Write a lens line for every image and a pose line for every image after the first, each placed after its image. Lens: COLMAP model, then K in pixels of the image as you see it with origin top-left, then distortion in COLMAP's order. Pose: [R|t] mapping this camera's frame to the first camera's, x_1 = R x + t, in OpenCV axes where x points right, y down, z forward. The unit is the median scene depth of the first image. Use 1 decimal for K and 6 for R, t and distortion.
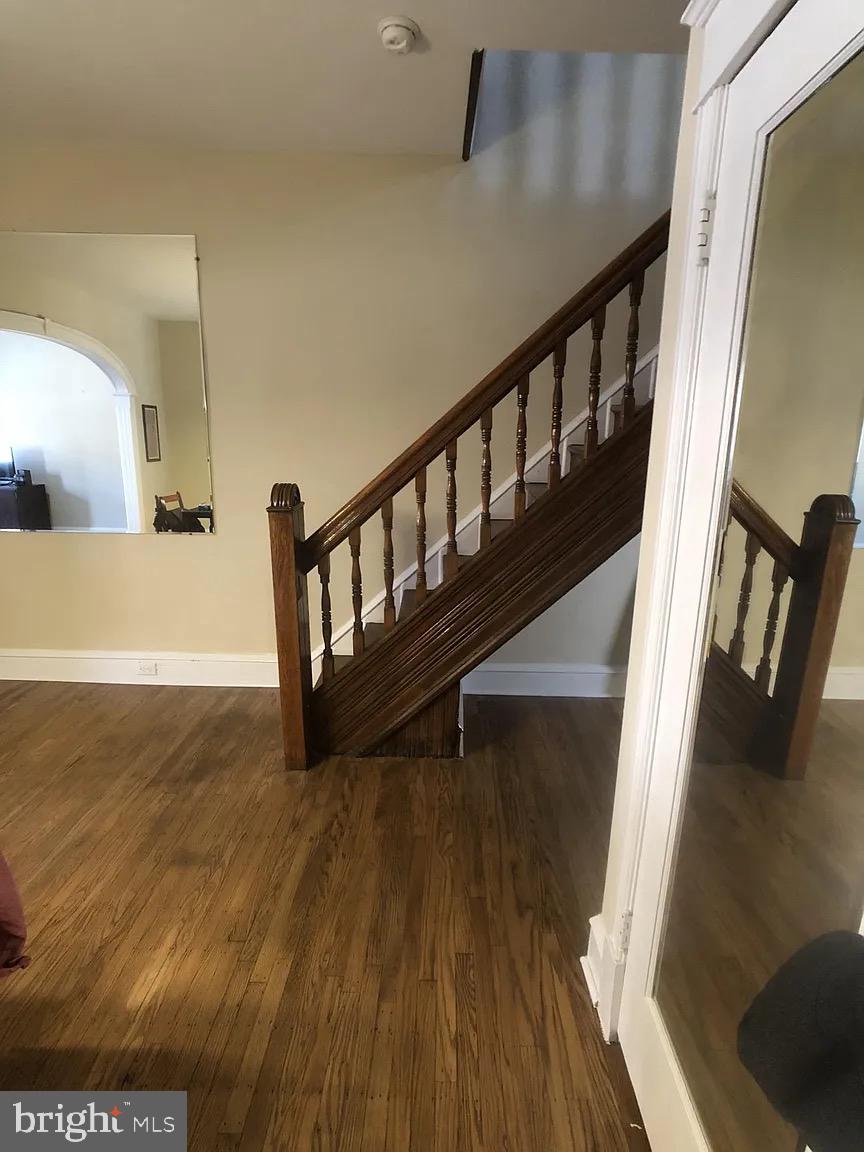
lens RADIAL K [[614.3, 0, 432.0], [0, 614.3, 576.0], [0, 0, 1]] dist [-0.002366, -0.000414]
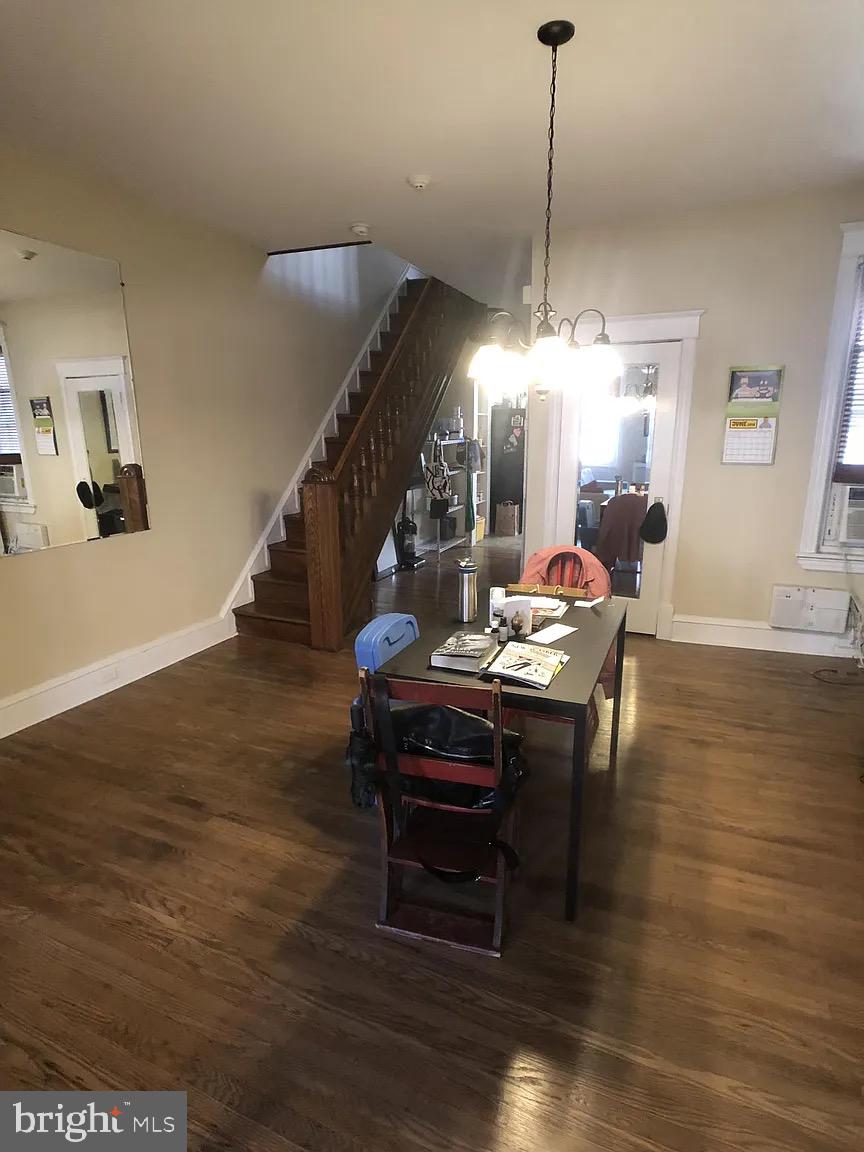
lens RADIAL K [[614.3, 0, 432.0], [0, 614.3, 576.0], [0, 0, 1]] dist [-0.002366, -0.000414]
pose [[0.386544, -0.239176, 0.890718, -1.267187], [0.226896, 0.960766, 0.159519, -0.052368], [-0.893925, 0.140439, 0.425647, 0.086743]]
